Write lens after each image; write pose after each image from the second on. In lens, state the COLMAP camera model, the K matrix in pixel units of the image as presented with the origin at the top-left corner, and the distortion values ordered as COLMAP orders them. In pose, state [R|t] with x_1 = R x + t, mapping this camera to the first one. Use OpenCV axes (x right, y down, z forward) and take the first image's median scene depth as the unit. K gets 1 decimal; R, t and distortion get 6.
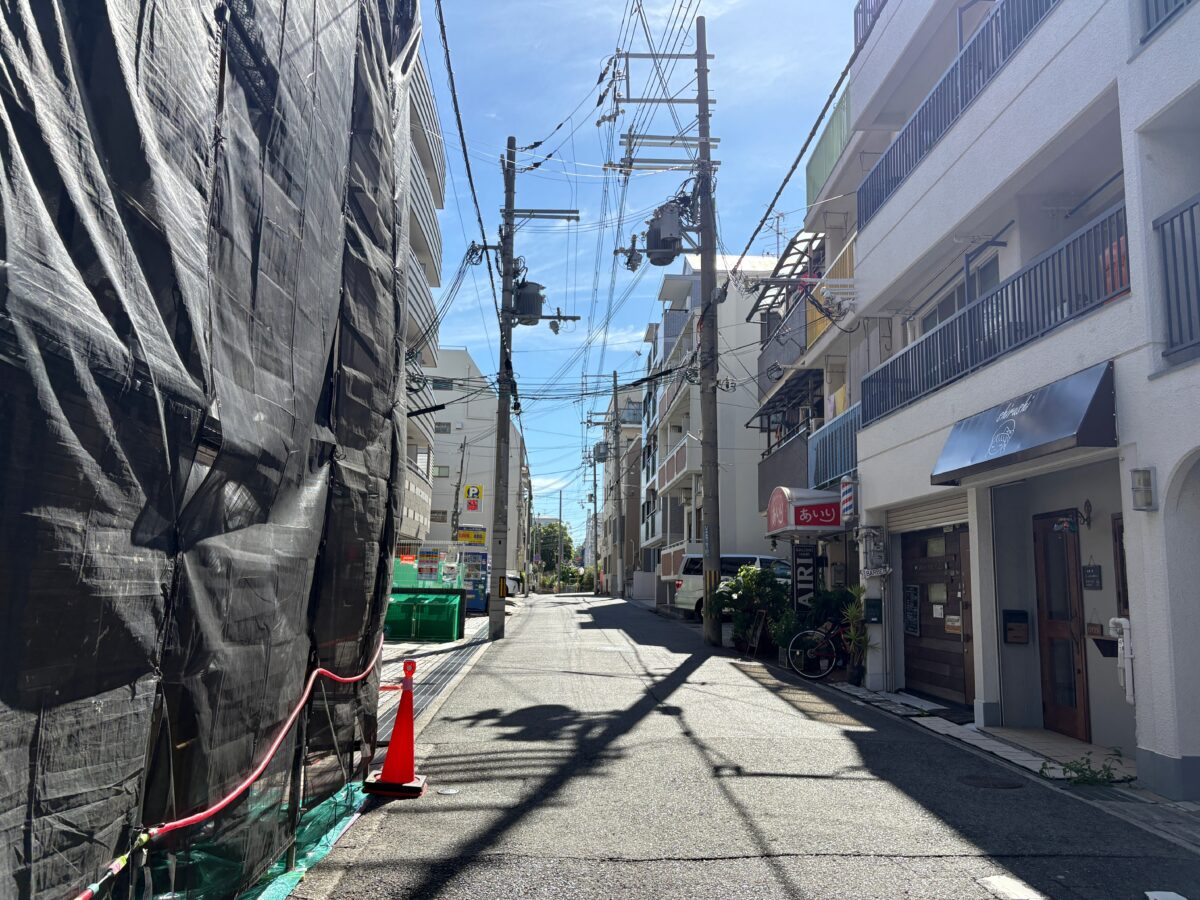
lens RADIAL K [[883.7, 0, 600.0], [0, 883.7, 450.0], [0, 0, 1]] dist [0.013879, -0.022189]
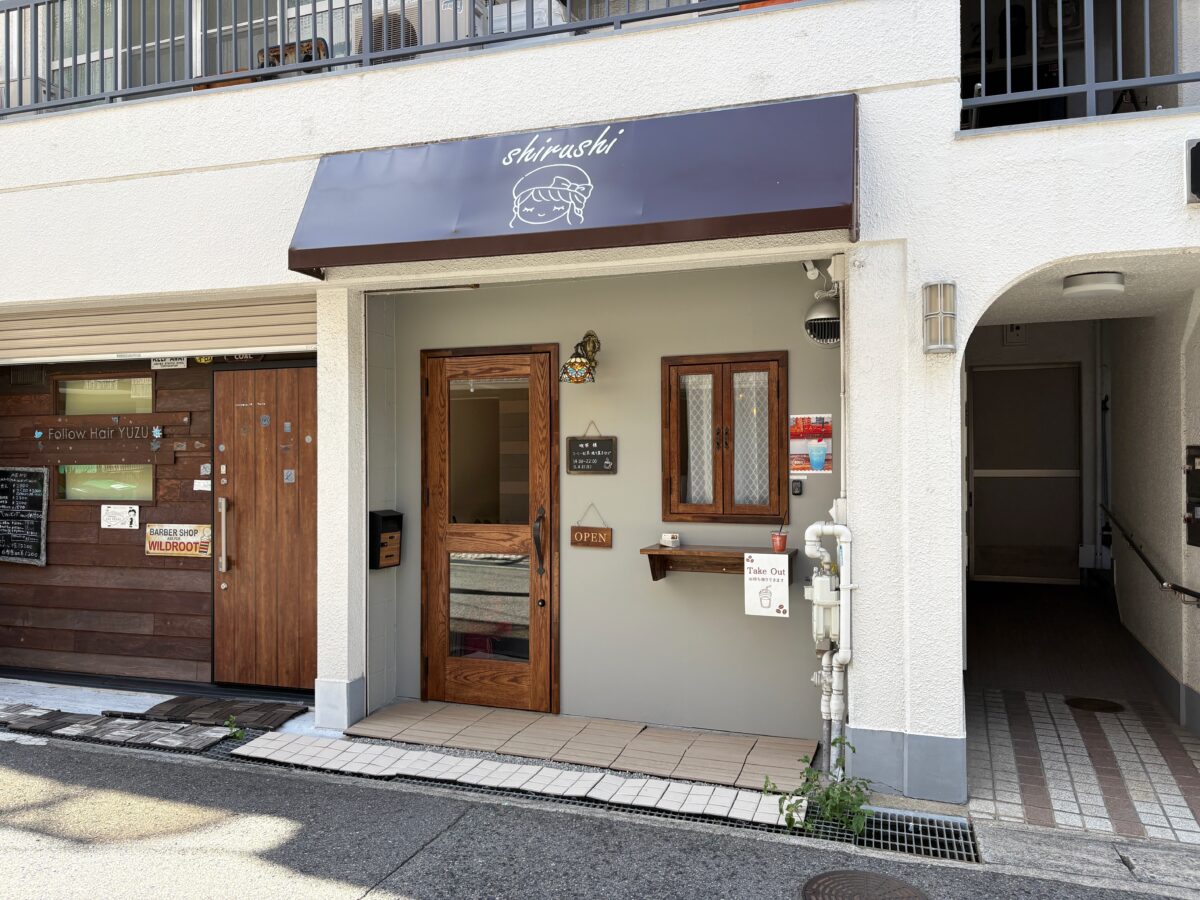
lens RADIAL K [[883.7, 0, 600.0], [0, 883.7, 450.0], [0, 0, 1]] dist [0.013879, -0.022189]
pose [[0.339630, -0.001105, 0.940559, -0.026965], [-0.134451, 0.989673, 0.049712, 0.094934], [-0.930900, -0.143342, 0.335974, 0.687538]]
